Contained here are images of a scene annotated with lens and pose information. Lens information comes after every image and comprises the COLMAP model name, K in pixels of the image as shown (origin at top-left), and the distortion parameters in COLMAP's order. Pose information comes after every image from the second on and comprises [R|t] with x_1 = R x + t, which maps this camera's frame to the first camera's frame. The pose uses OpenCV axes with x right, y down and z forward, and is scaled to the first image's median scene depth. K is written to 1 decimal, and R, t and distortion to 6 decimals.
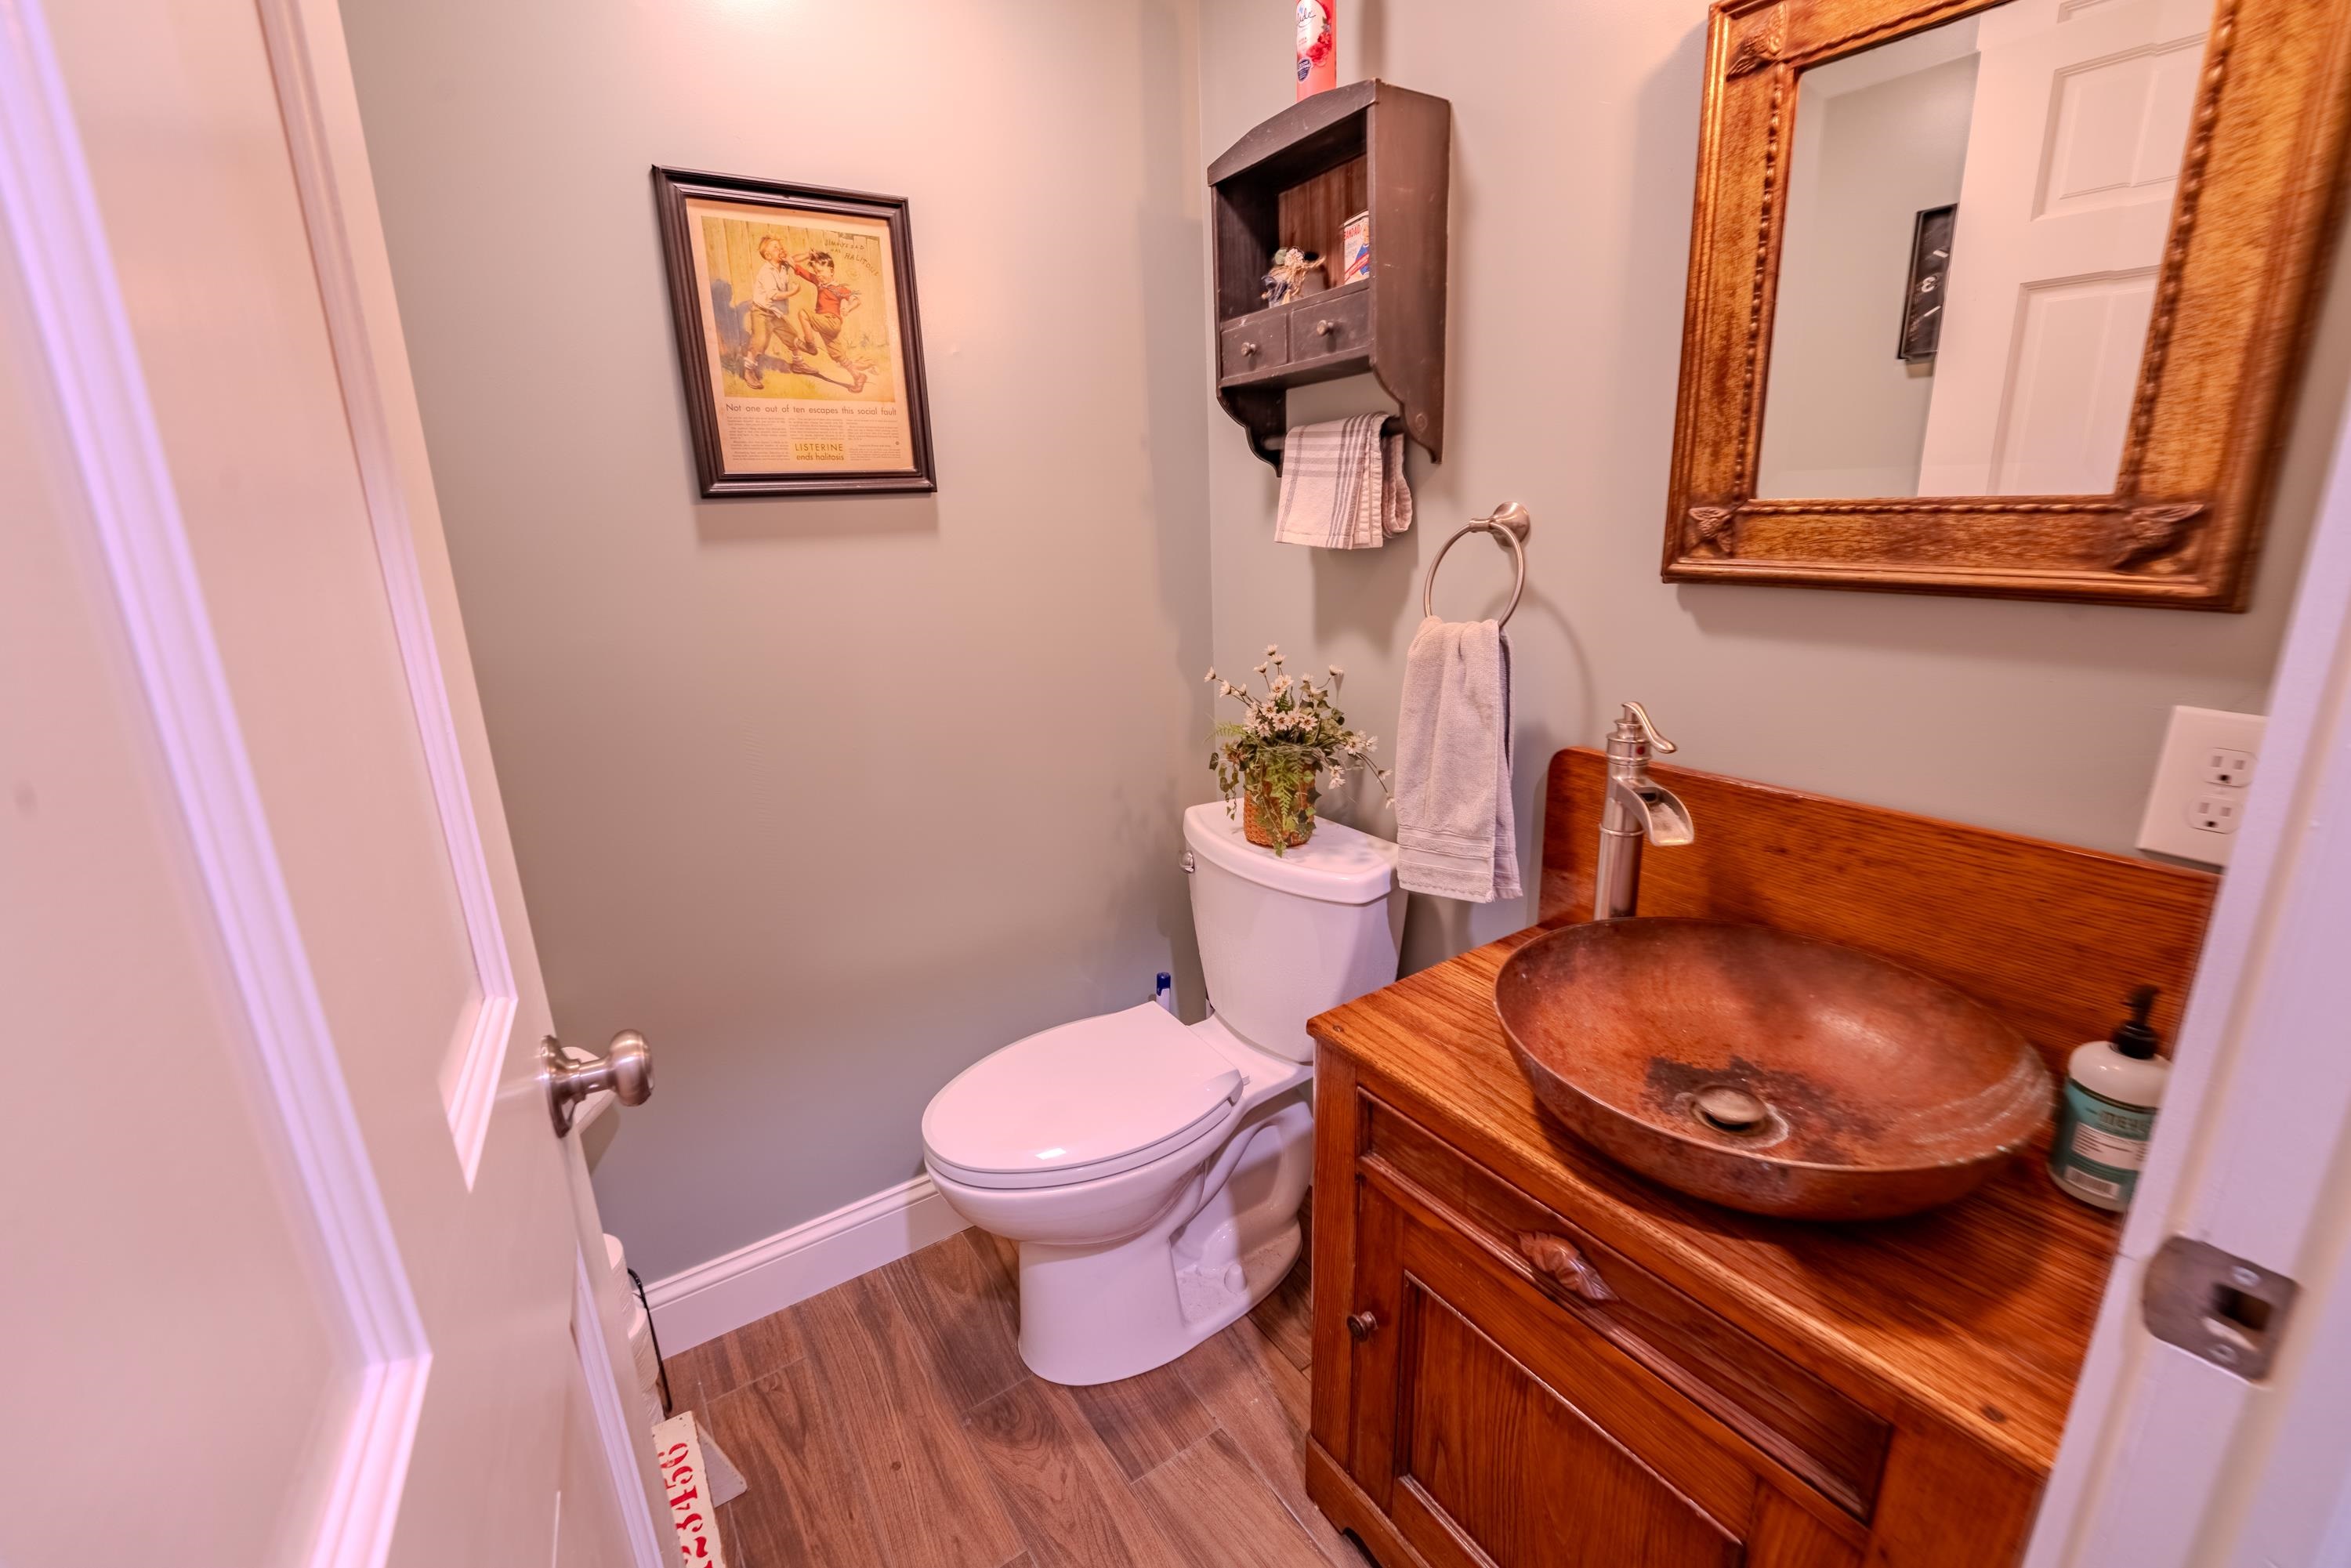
lens RADIAL K [[956.1, 0, 1172.7], [0, 956.1, 783.9], [0, 0, 1]] dist [-0.030932, 0.004286]
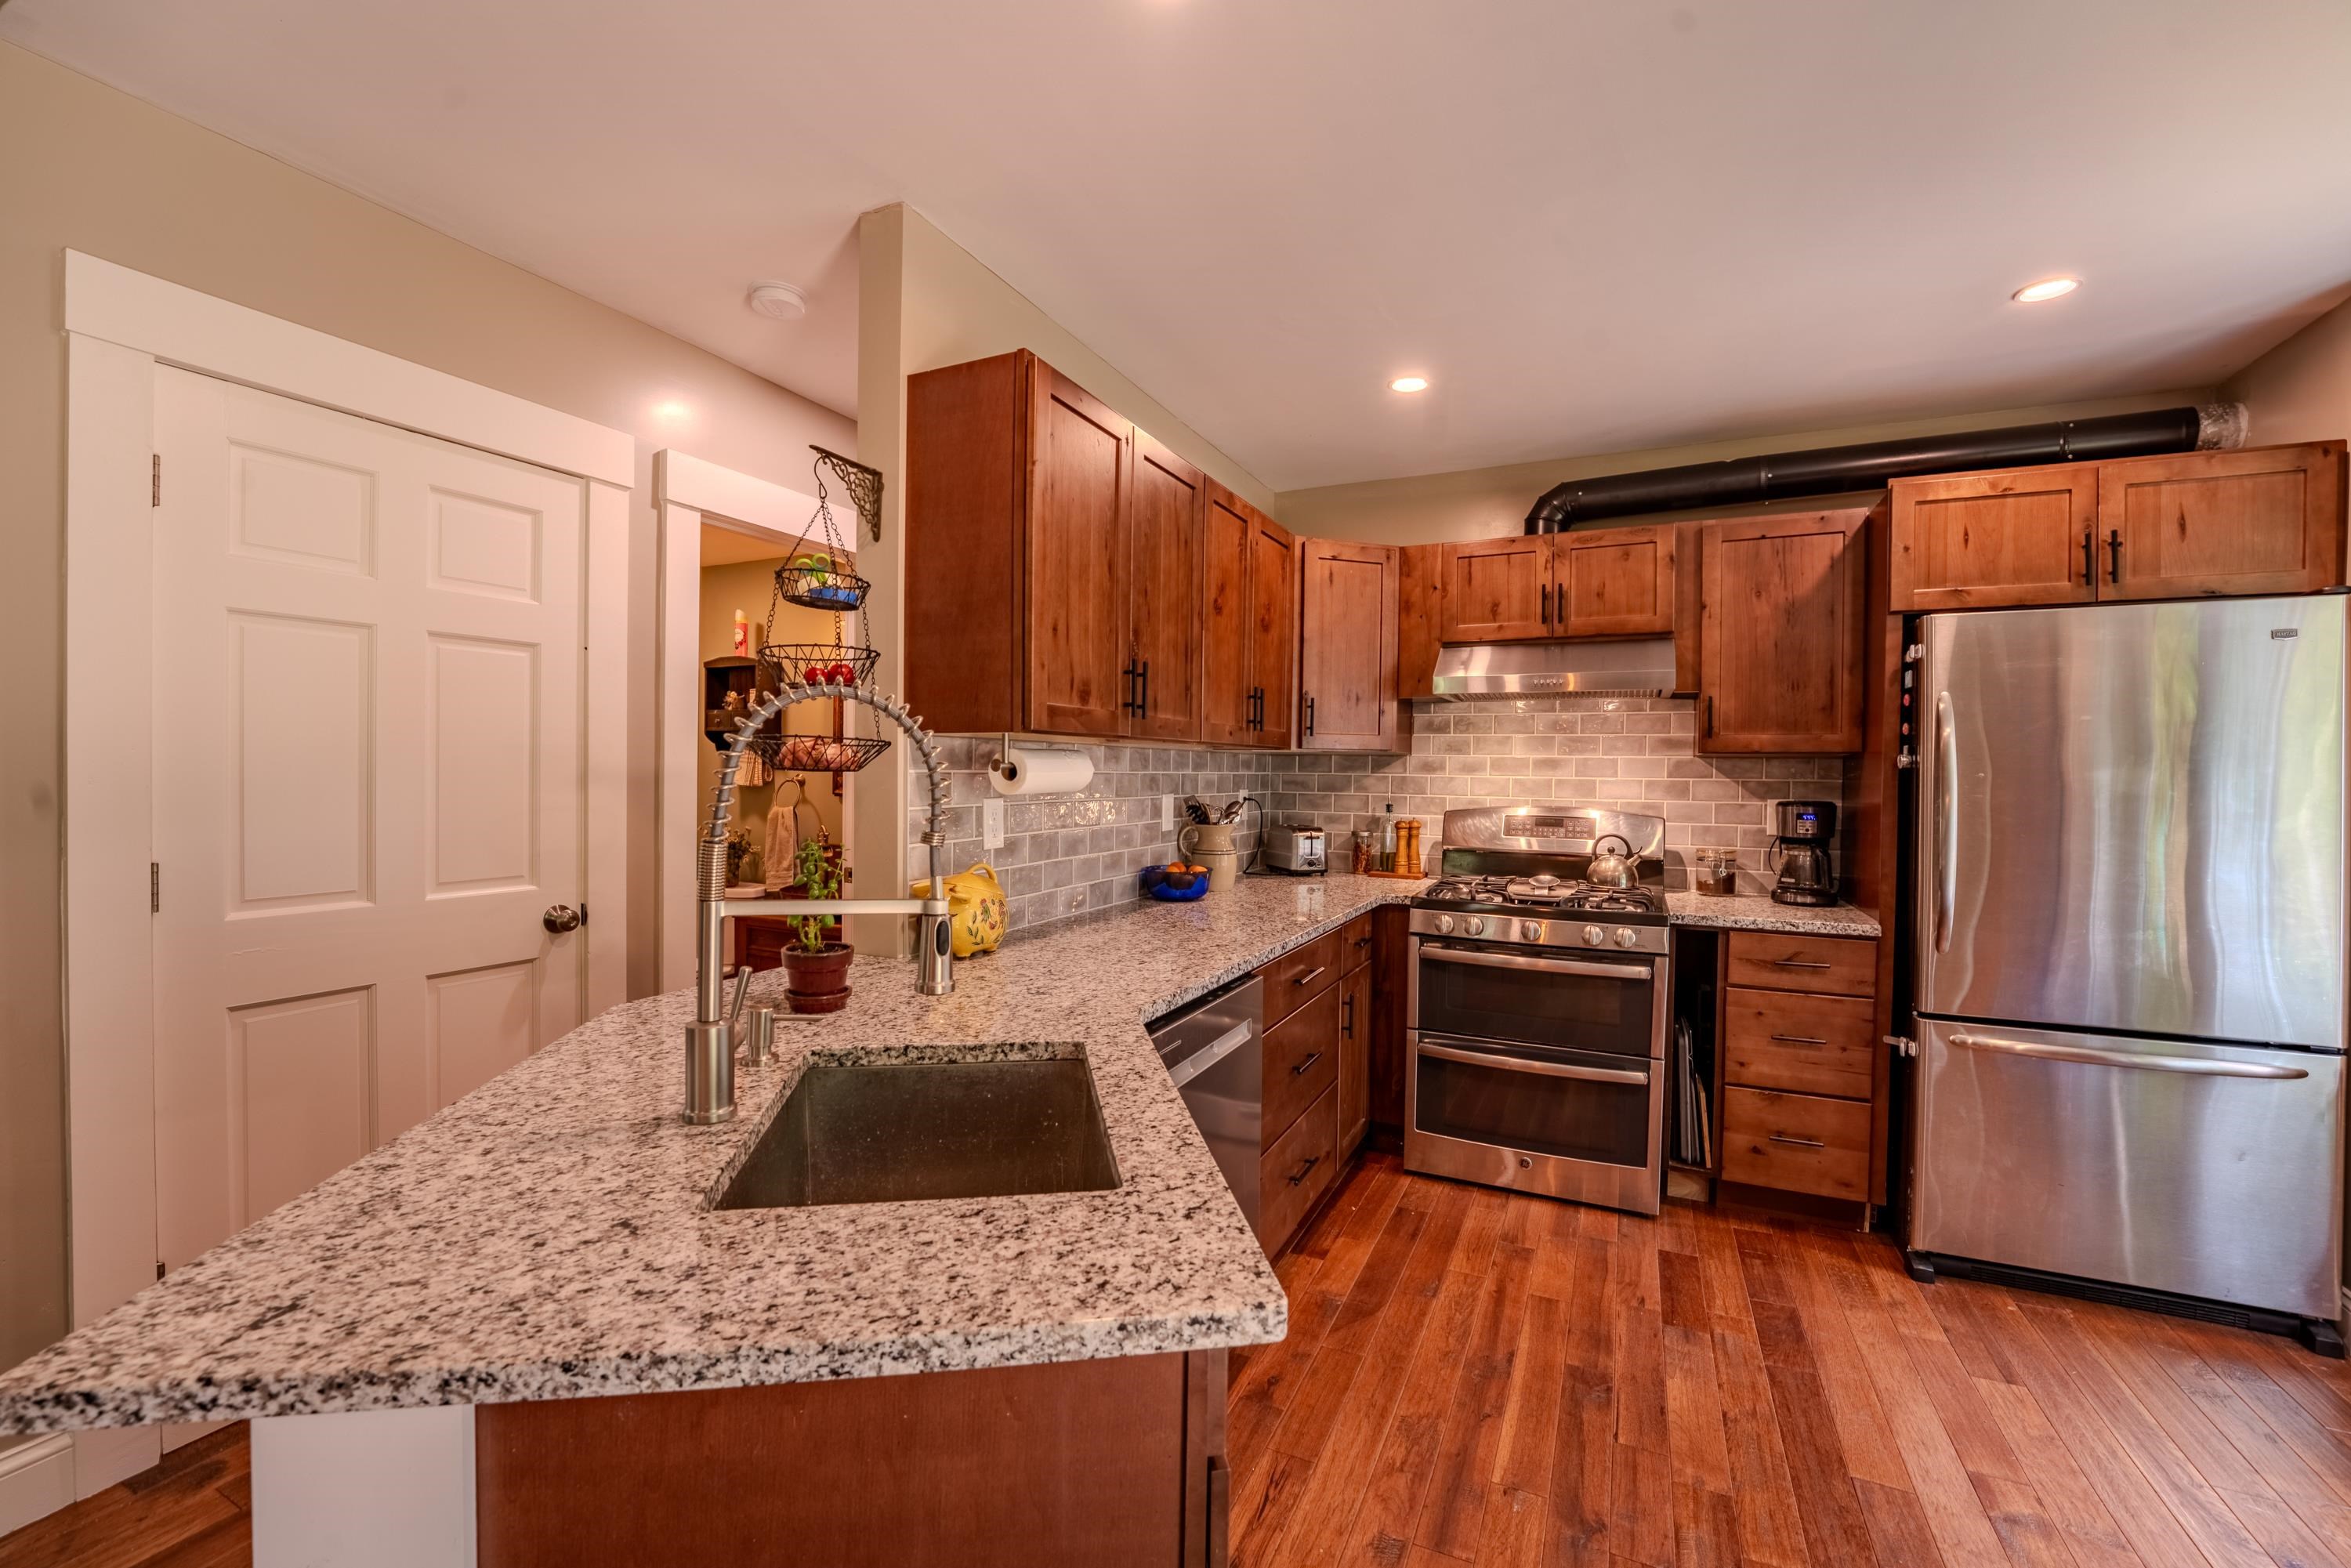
lens RADIAL K [[956.1, 0, 1177.8], [0, 956.1, 780.6], [0, 0, 1]] dist [-0.030932, 0.004286]
pose [[0.852014, 0.041465, 0.521874, -0.246506], [0.096280, 0.967445, -0.234054, 0.592552], [-0.514589, 0.249663, 0.820284, -2.254809]]
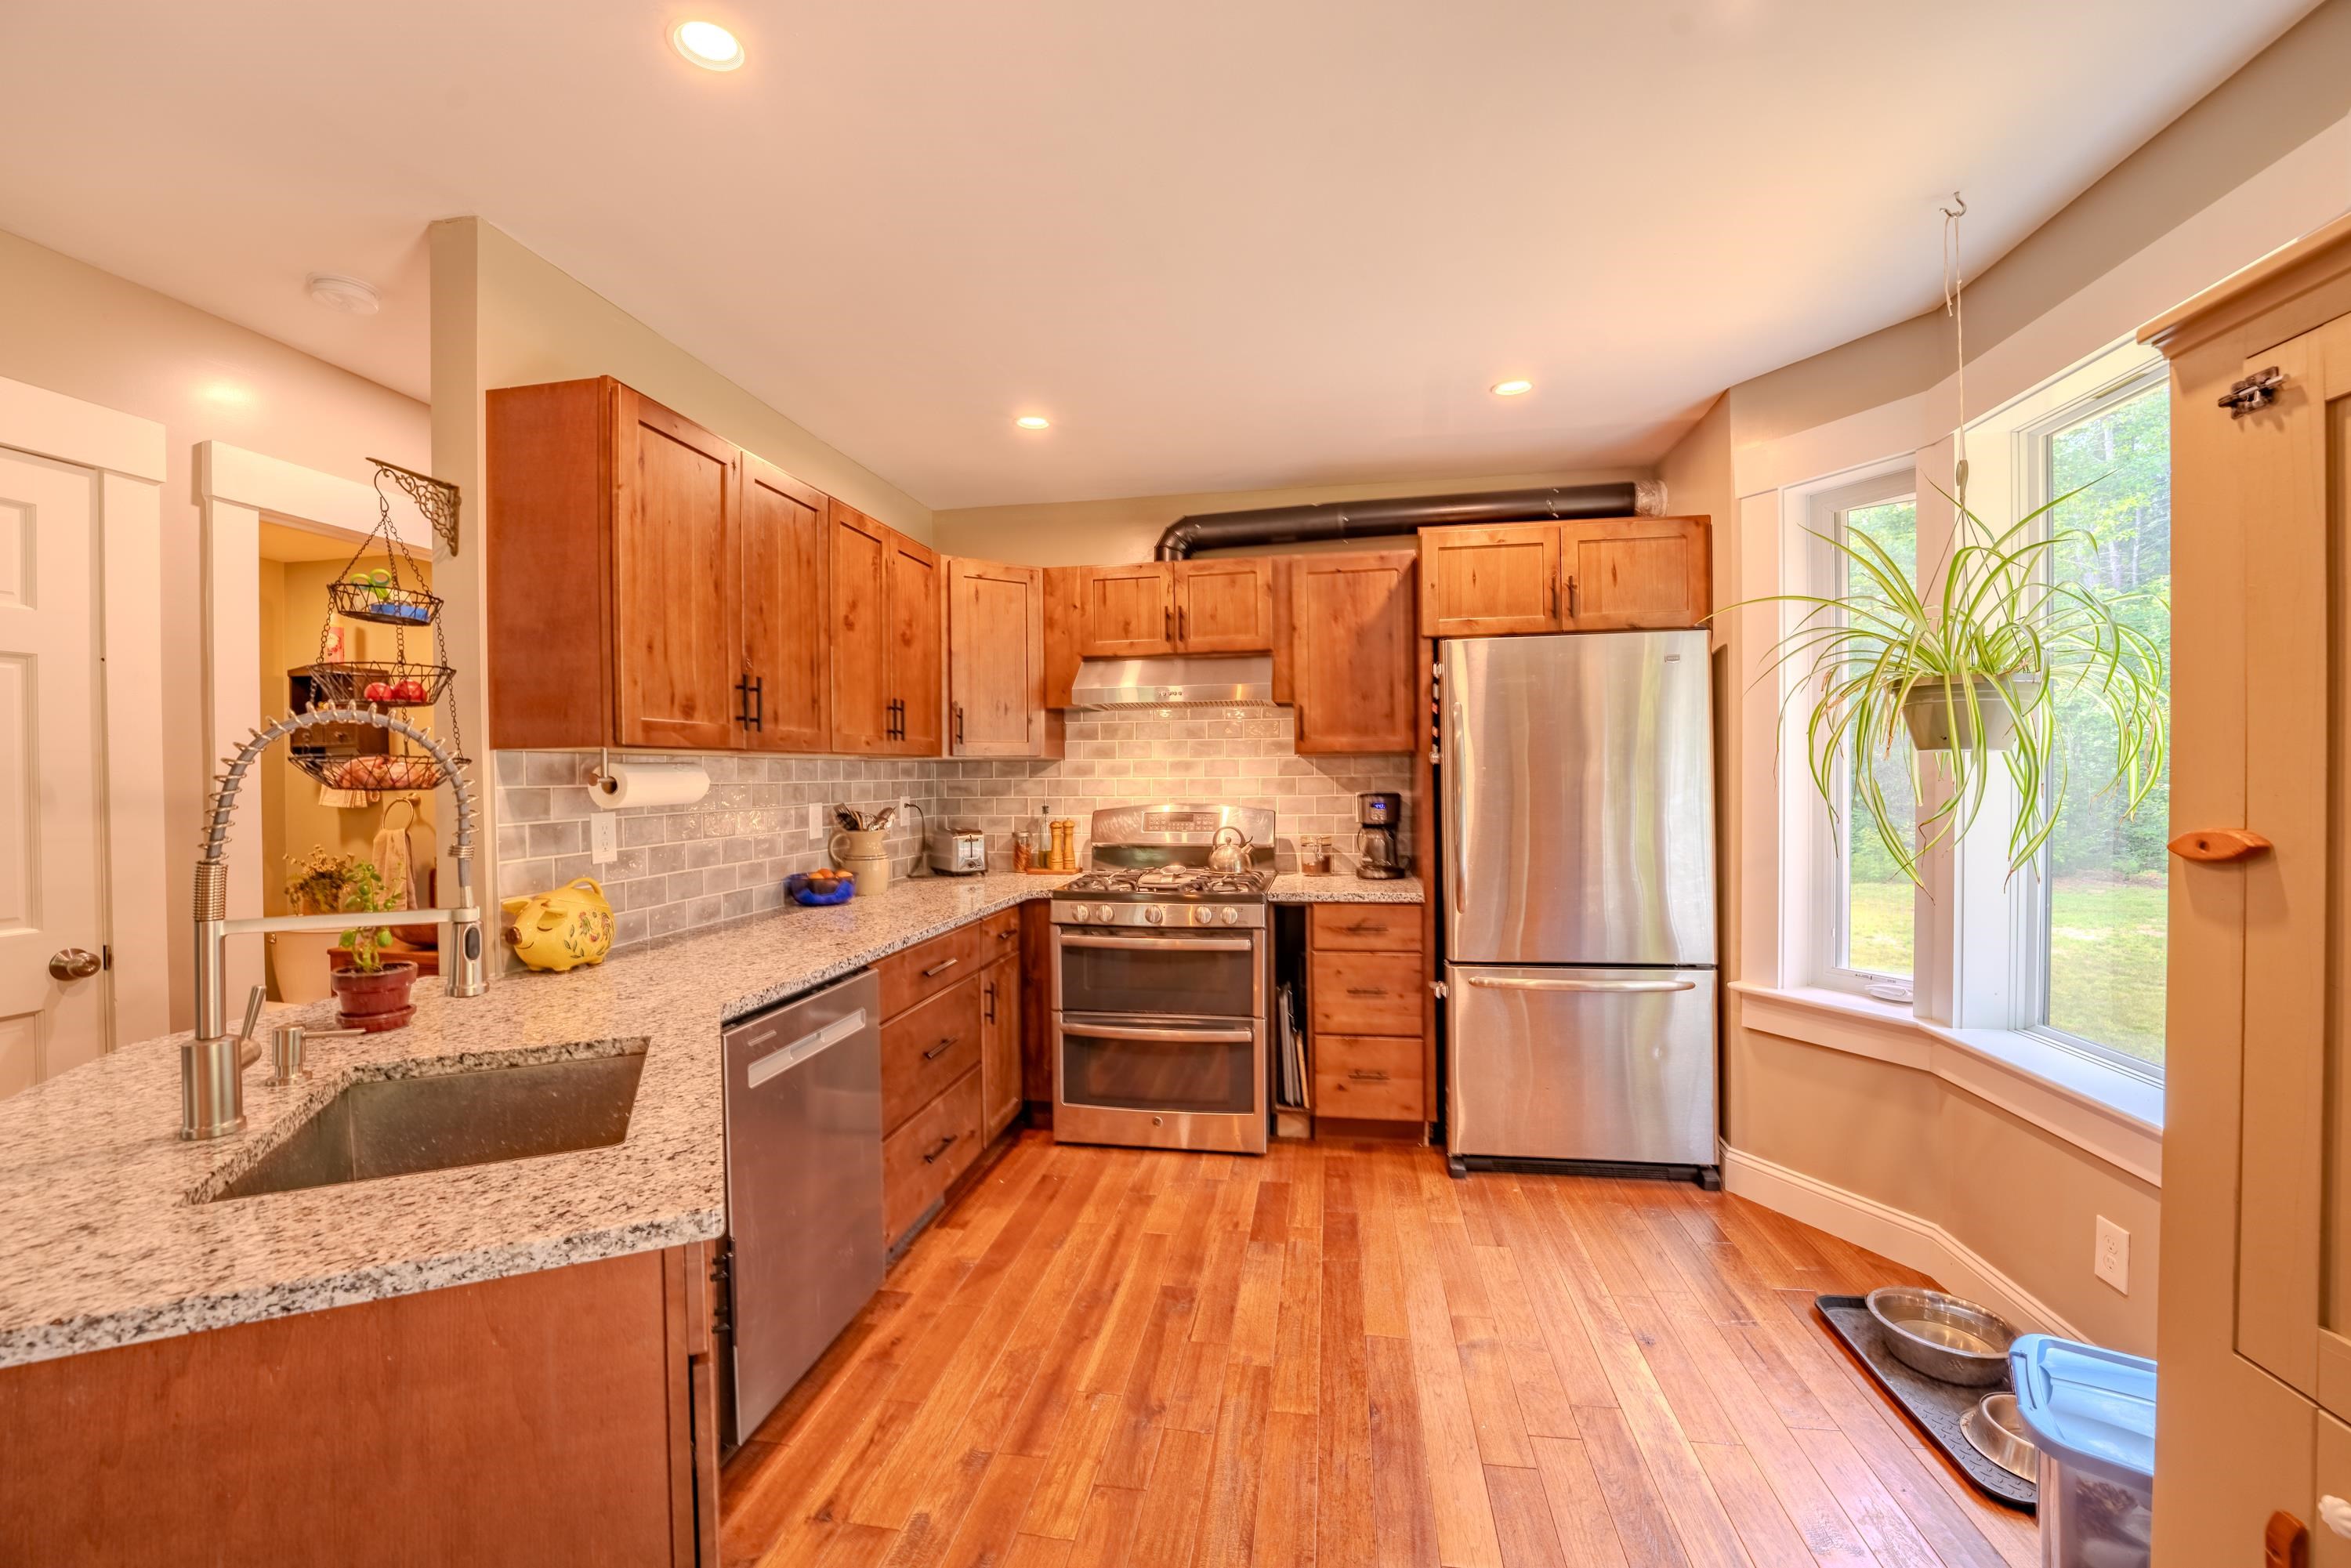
lens RADIAL K [[956.1, 0, 1178.0], [0, 956.1, 778.8], [0, 0, 1]] dist [-0.030932, 0.004286]
pose [[0.680578, 0.026144, 0.732209, -0.178580], [0.180286, 0.962660, -0.201947, 0.662060], [-0.710148, 0.269448, 0.650452, -2.526399]]
